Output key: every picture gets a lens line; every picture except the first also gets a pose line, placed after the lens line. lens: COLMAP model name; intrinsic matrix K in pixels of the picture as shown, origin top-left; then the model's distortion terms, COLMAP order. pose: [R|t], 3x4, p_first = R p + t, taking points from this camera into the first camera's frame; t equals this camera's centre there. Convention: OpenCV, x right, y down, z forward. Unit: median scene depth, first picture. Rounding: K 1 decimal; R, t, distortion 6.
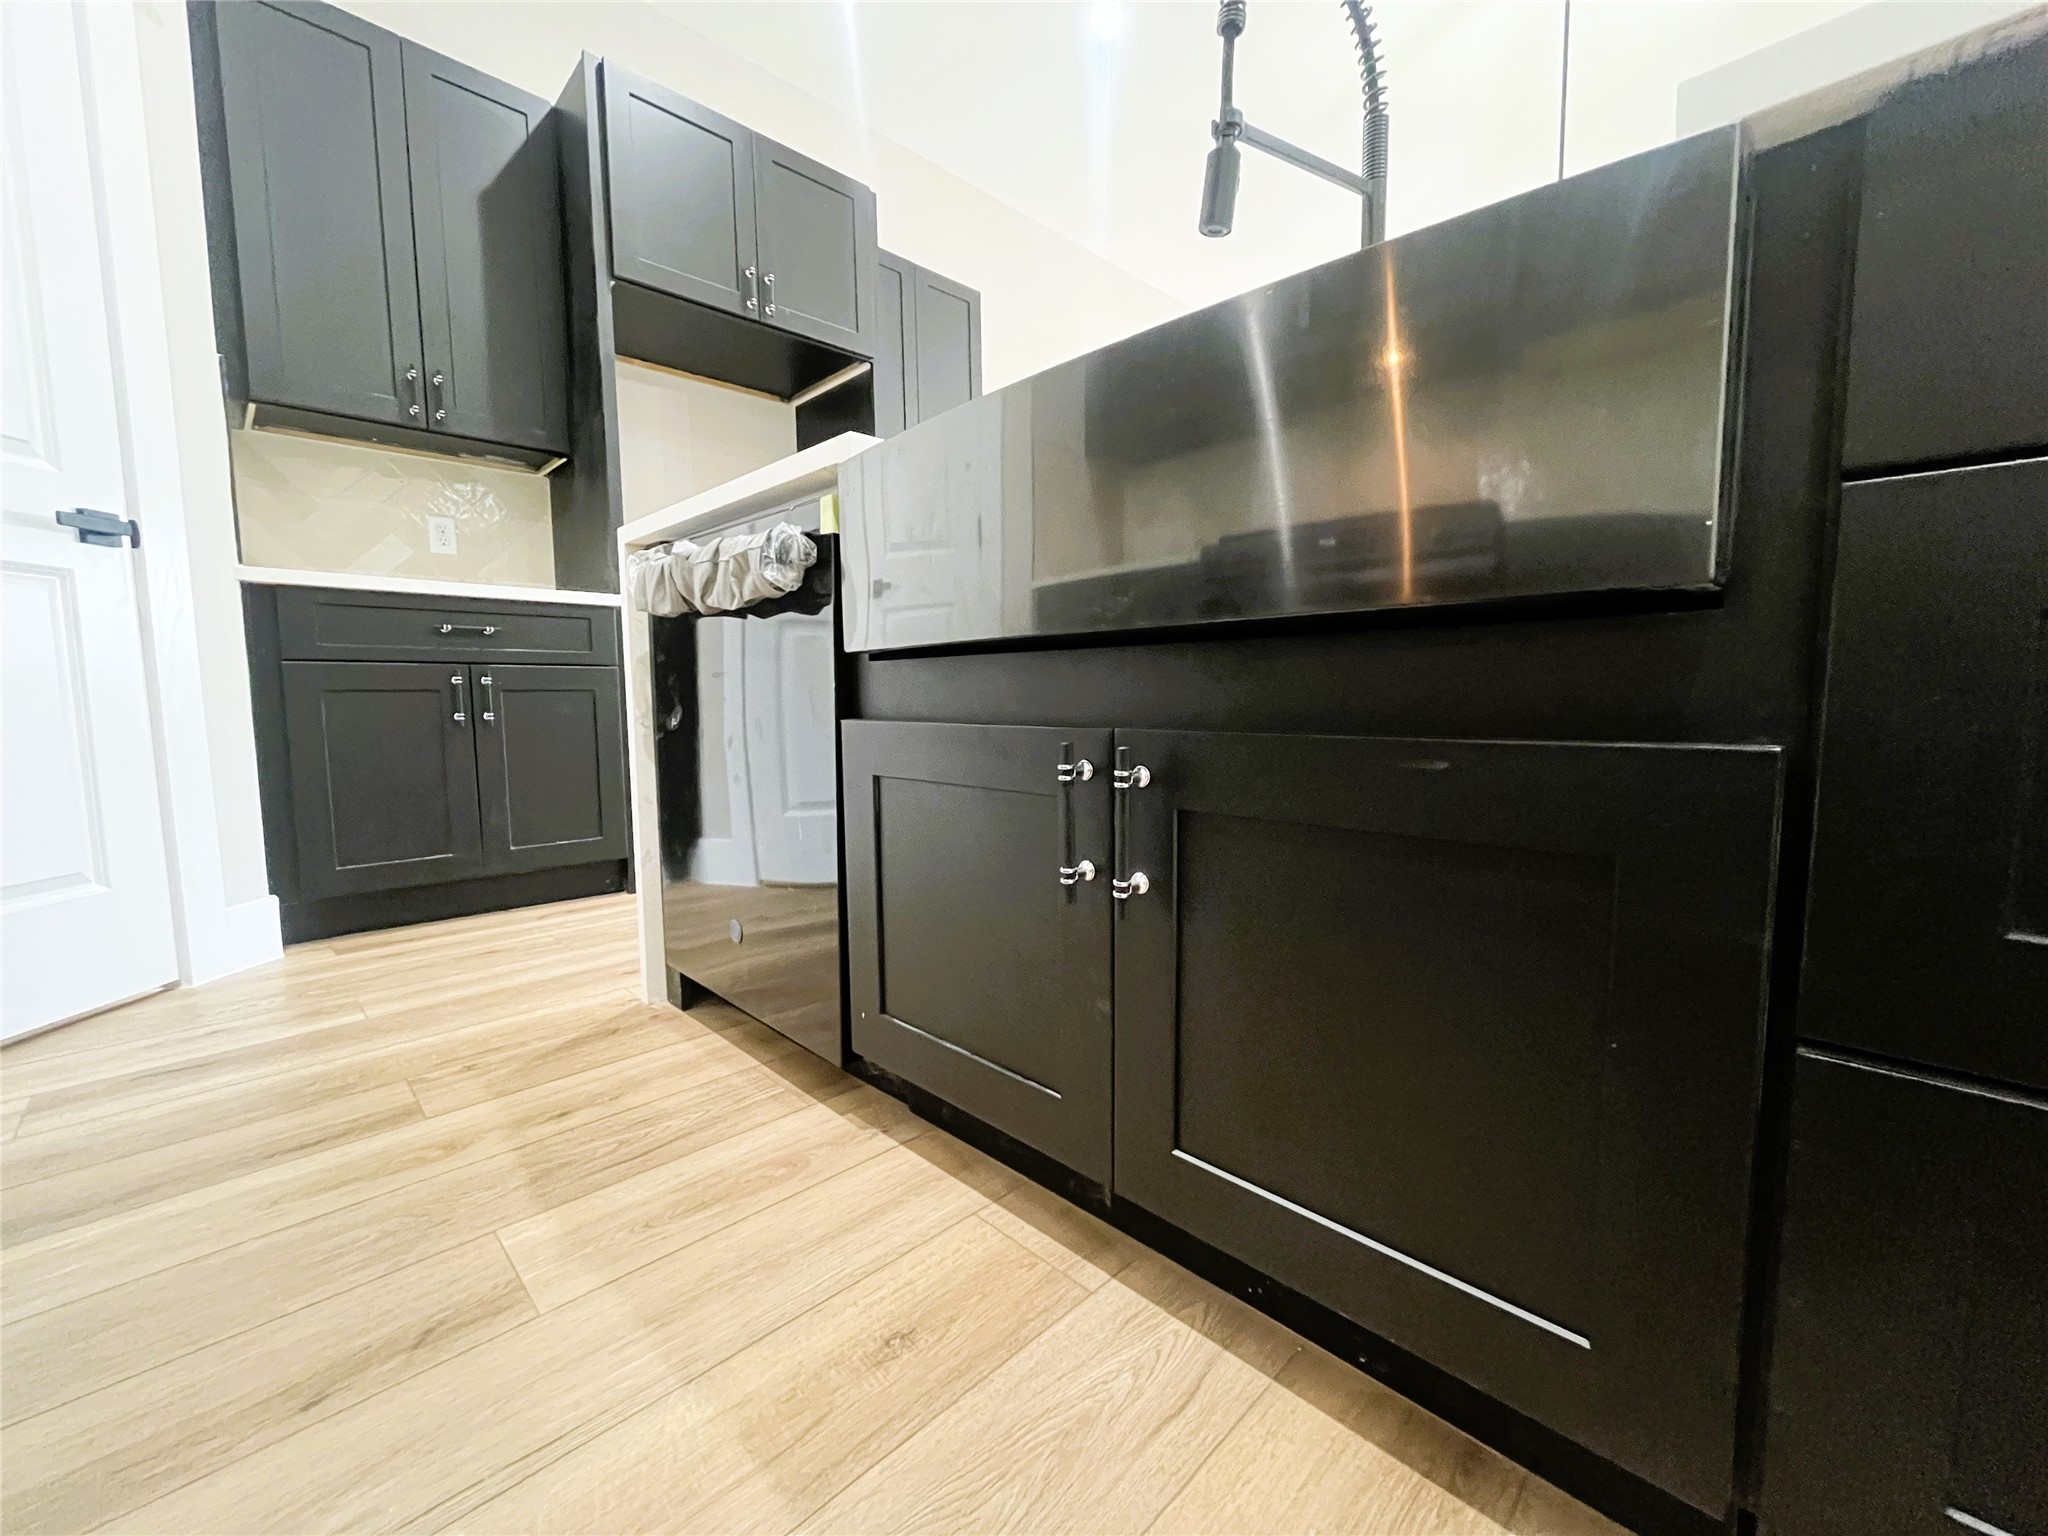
lens RADIAL K [[825.9, 0, 1024.0], [0, 825.9, 768.0], [0, 0, 1]] dist [-0.000271, -0.000016]
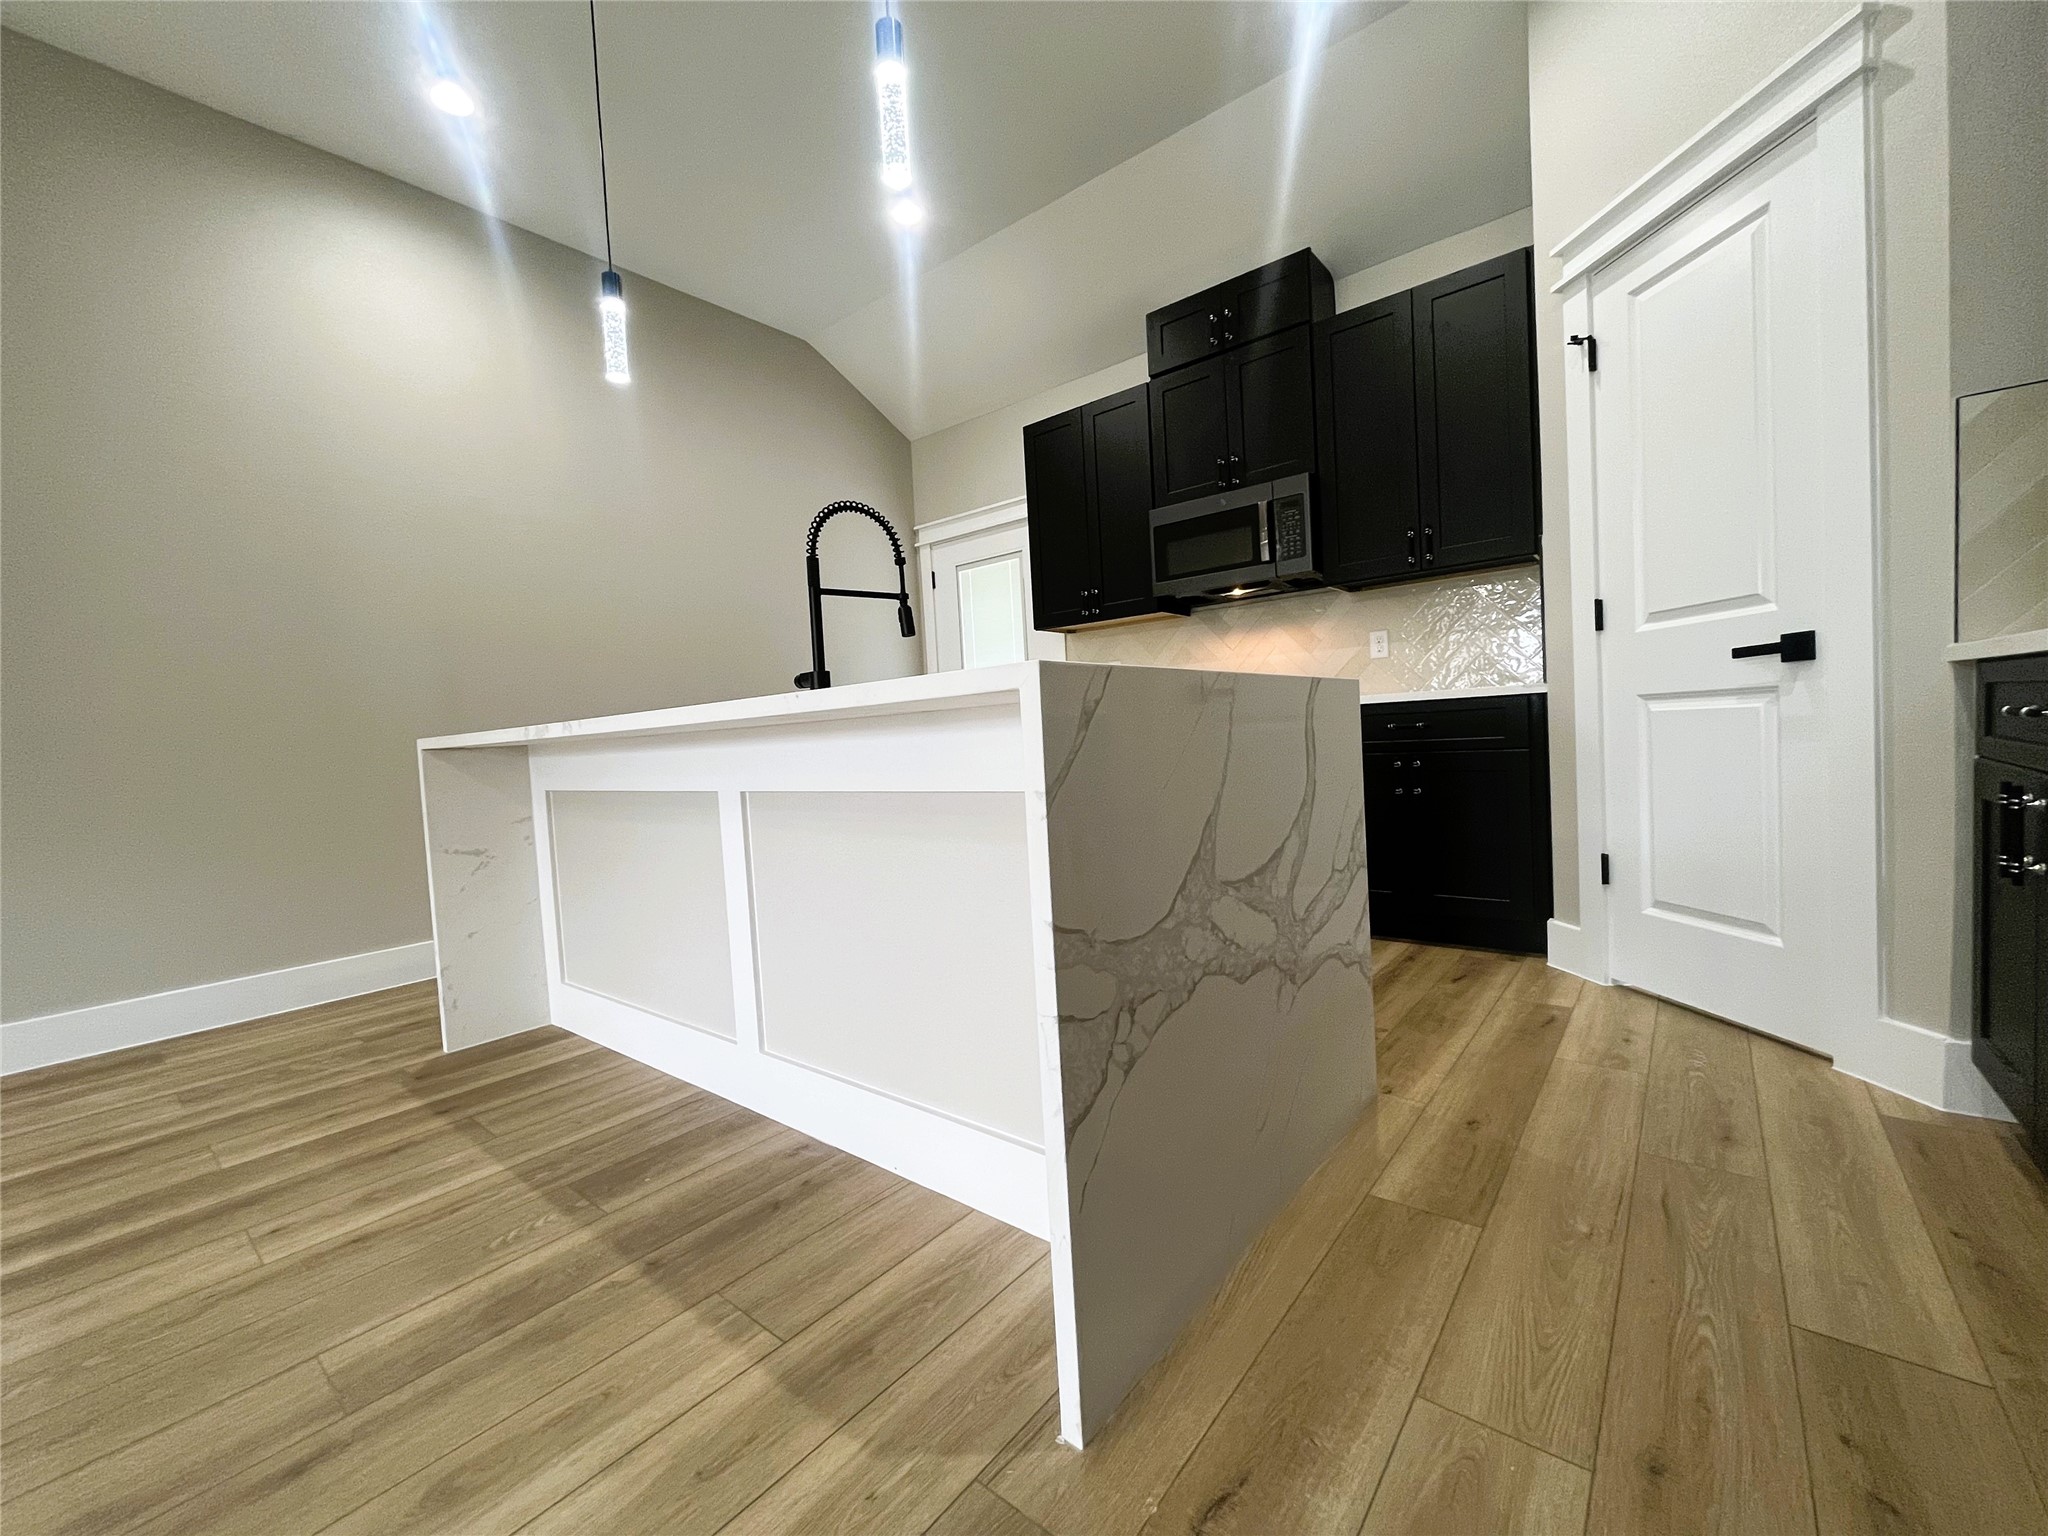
lens RADIAL K [[825.9, 0, 1024.0], [0, 825.9, 768.0], [0, 0, 1]] dist [-0.000271, -0.000016]
pose [[-0.992270, 0.066898, -0.104526, 0.115905], [0.052512, 0.989482, 0.134789, -0.376845], [0.112444, 0.128258, -0.985346, 2.301619]]
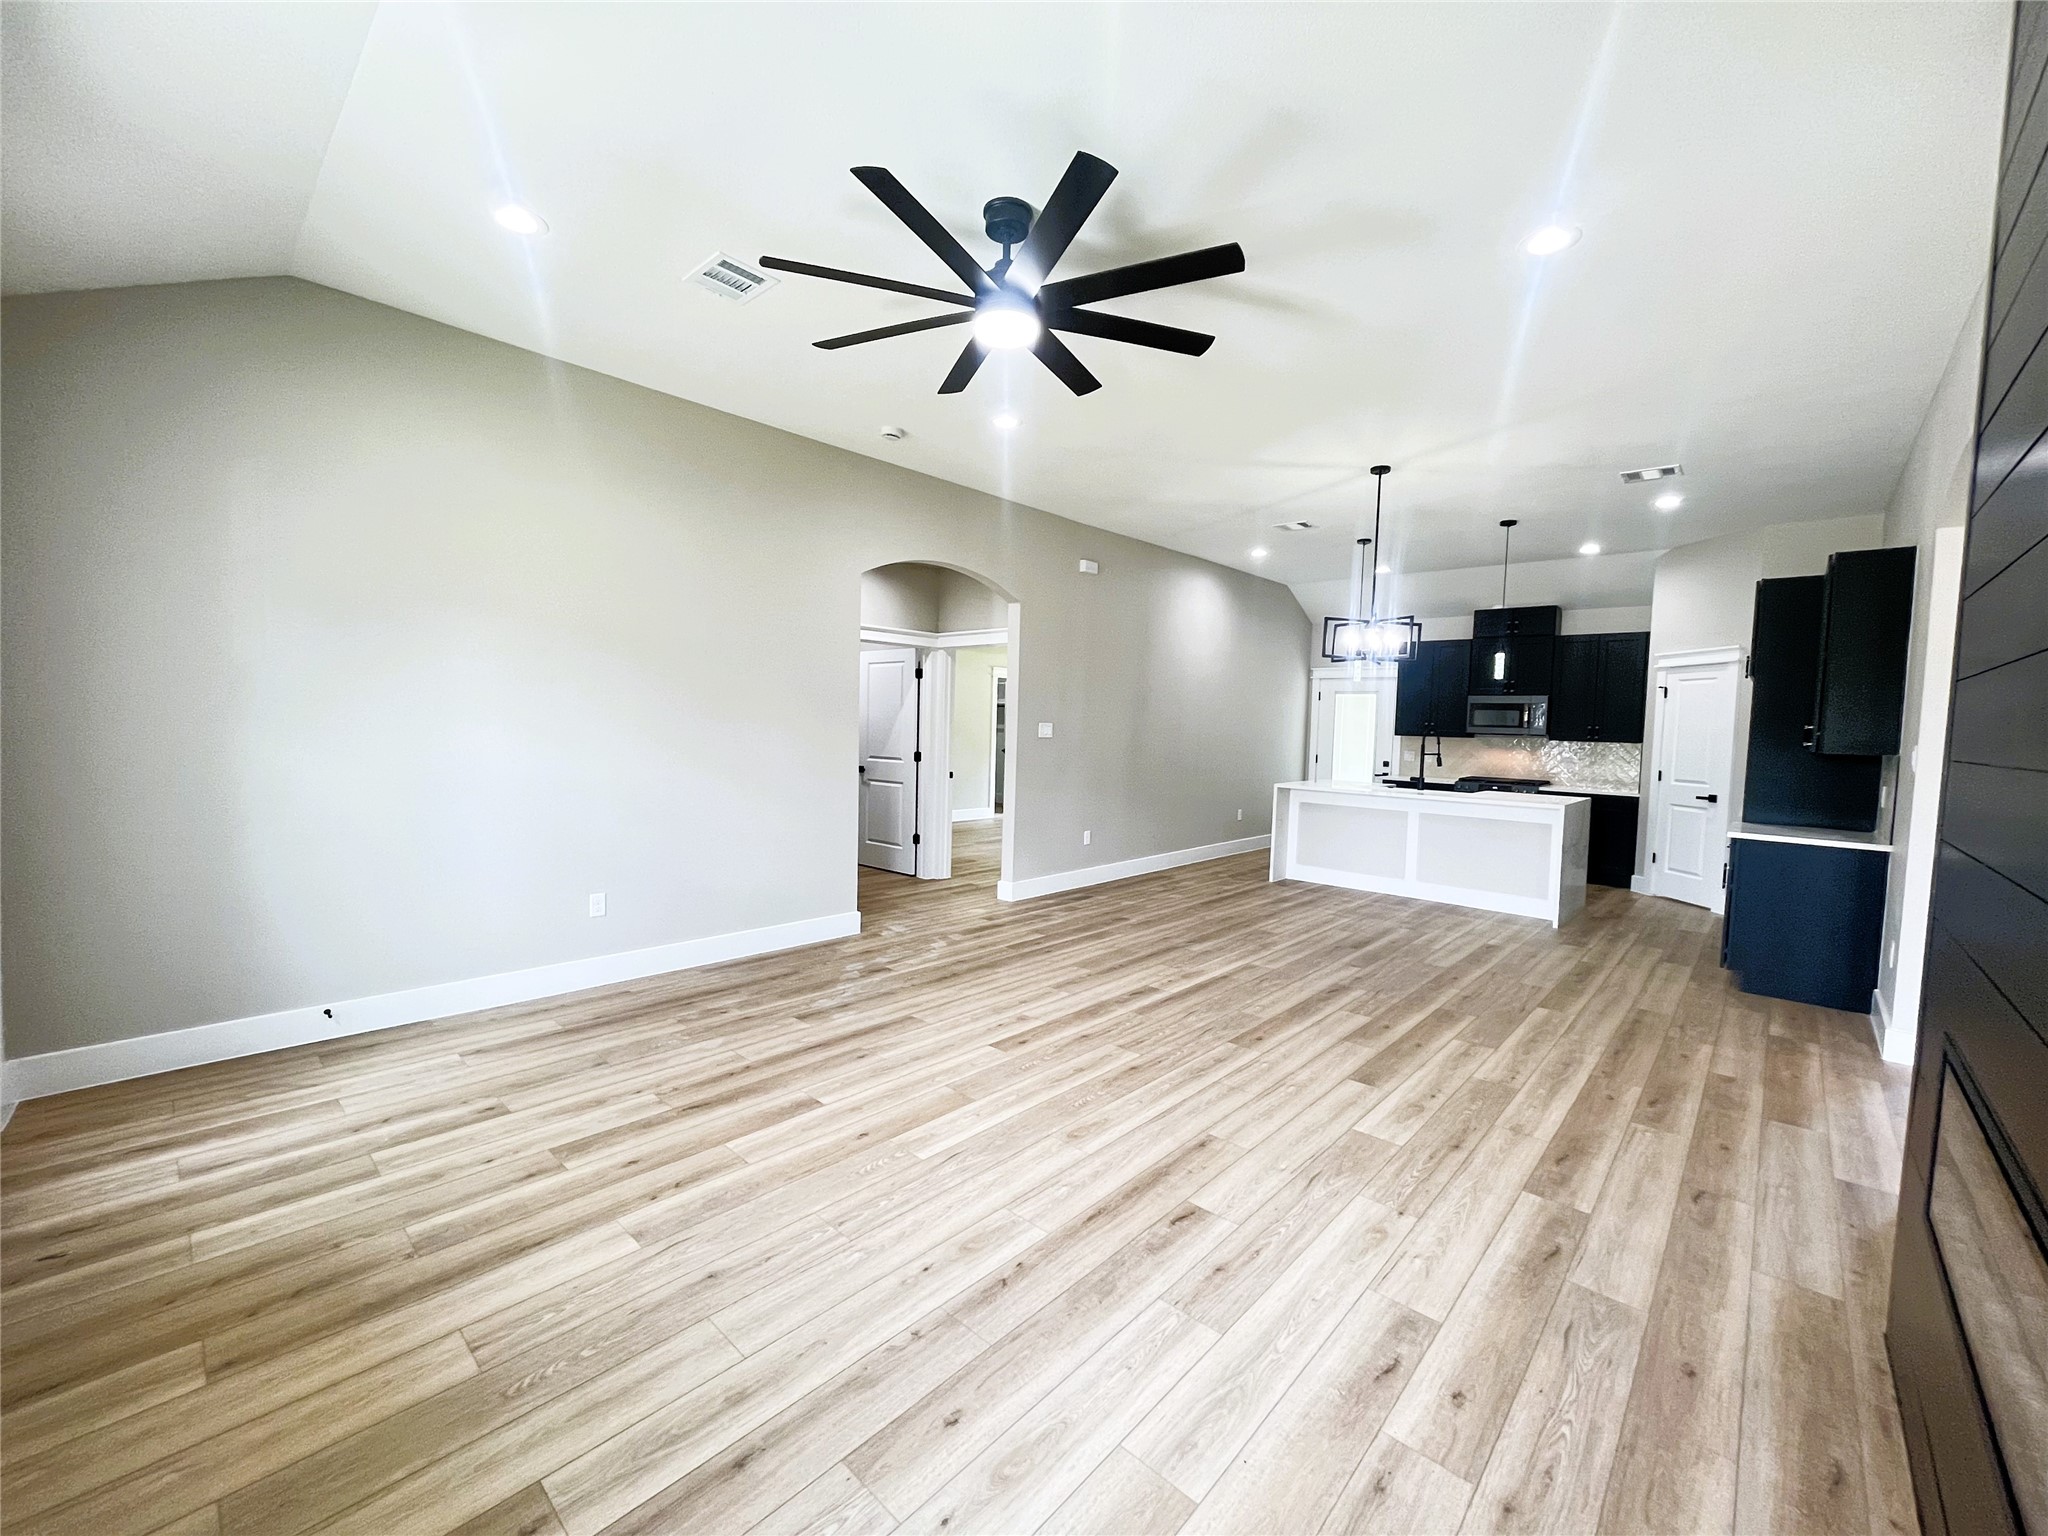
lens RADIAL K [[825.9, 0, 1024.0], [0, 825.9, 768.0], [0, 0, 1]] dist [-0.000271, -0.000016]
pose [[-0.998795, -0.014223, -0.046973, 2.656012], [-0.021153, 0.988385, 0.150490, -1.051639], [0.044287, 0.151302, -0.987495, 5.281823]]
